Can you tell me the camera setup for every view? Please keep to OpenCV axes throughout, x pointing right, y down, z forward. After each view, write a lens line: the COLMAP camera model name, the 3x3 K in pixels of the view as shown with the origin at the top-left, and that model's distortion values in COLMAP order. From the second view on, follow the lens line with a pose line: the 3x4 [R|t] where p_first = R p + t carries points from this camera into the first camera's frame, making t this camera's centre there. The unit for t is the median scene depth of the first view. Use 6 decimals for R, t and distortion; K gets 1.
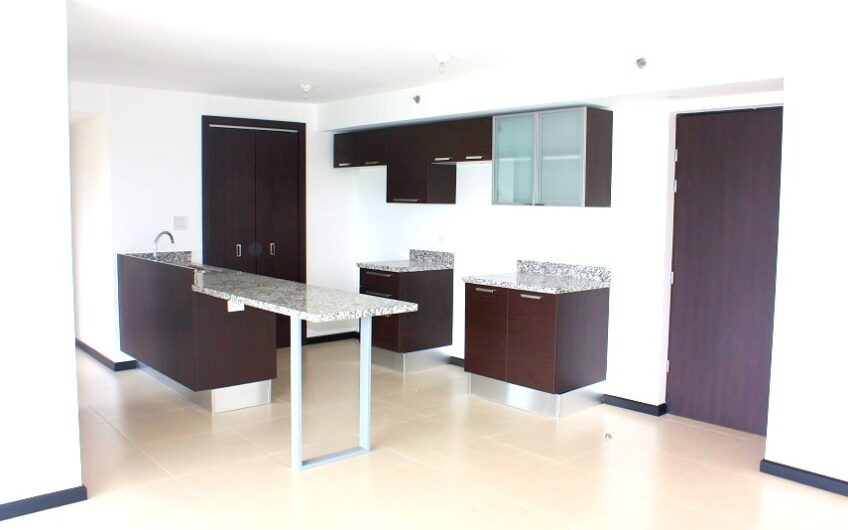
lens RADIAL K [[709.7, 0, 437.5], [0, 709.7, 271.9], [0, 0, 1]] dist [-0.167693, 0.135916]
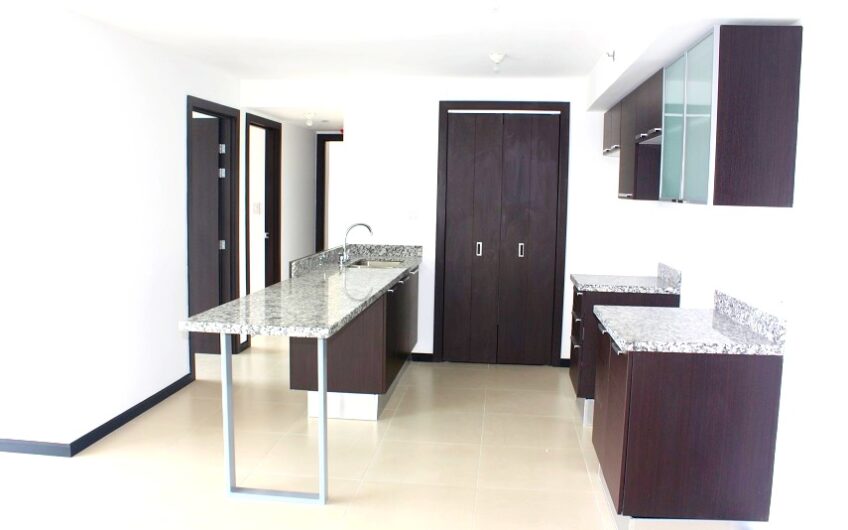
lens RADIAL K [[709.7, 0, 422.1], [0, 709.7, 266.3], [0, 0, 1]] dist [-0.167693, 0.135916]
pose [[0.663114, 0.079495, -0.744285, 0.411764], [-0.084361, 0.995946, 0.031213, -0.036502], [0.743749, 0.042091, 0.667132, 0.406517]]
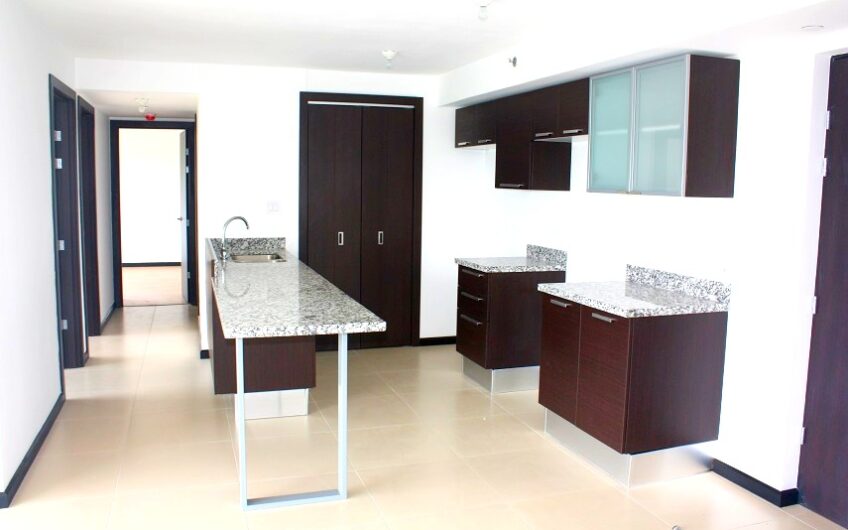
lens RADIAL K [[709.7, 0, 430.6], [0, 709.7, 266.3], [0, 0, 1]] dist [-0.167693, 0.135916]
pose [[0.923667, 0.048989, -0.380052, 0.212521], [-0.044161, 0.998795, 0.021419, -0.022995], [0.380644, -0.003000, 0.924717, 0.225460]]
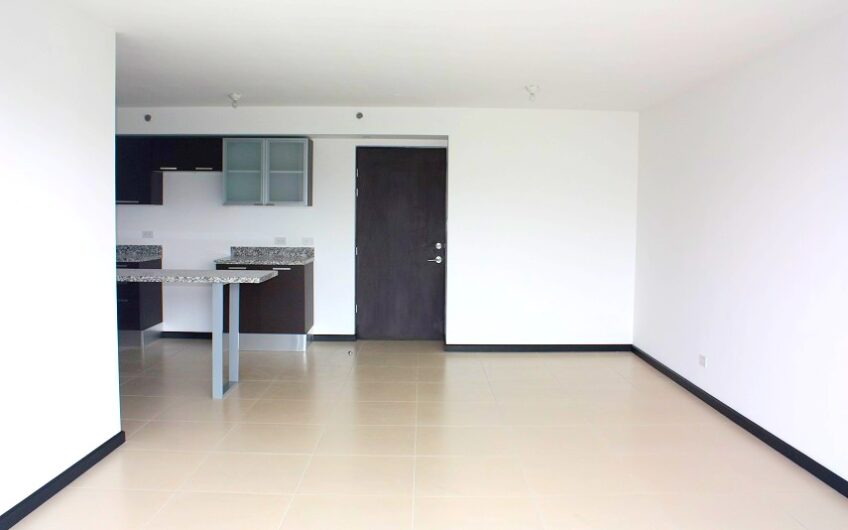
lens RADIAL K [[709.7, 0, 426.1], [0, 709.7, 265.1], [0, 0, 1]] dist [-0.167693, 0.135916]
pose [[0.656759, -0.060516, 0.751669, -0.654037], [0.068774, 0.997427, 0.020211, 0.015716], [-0.750958, 0.038422, 0.659231, -0.135912]]
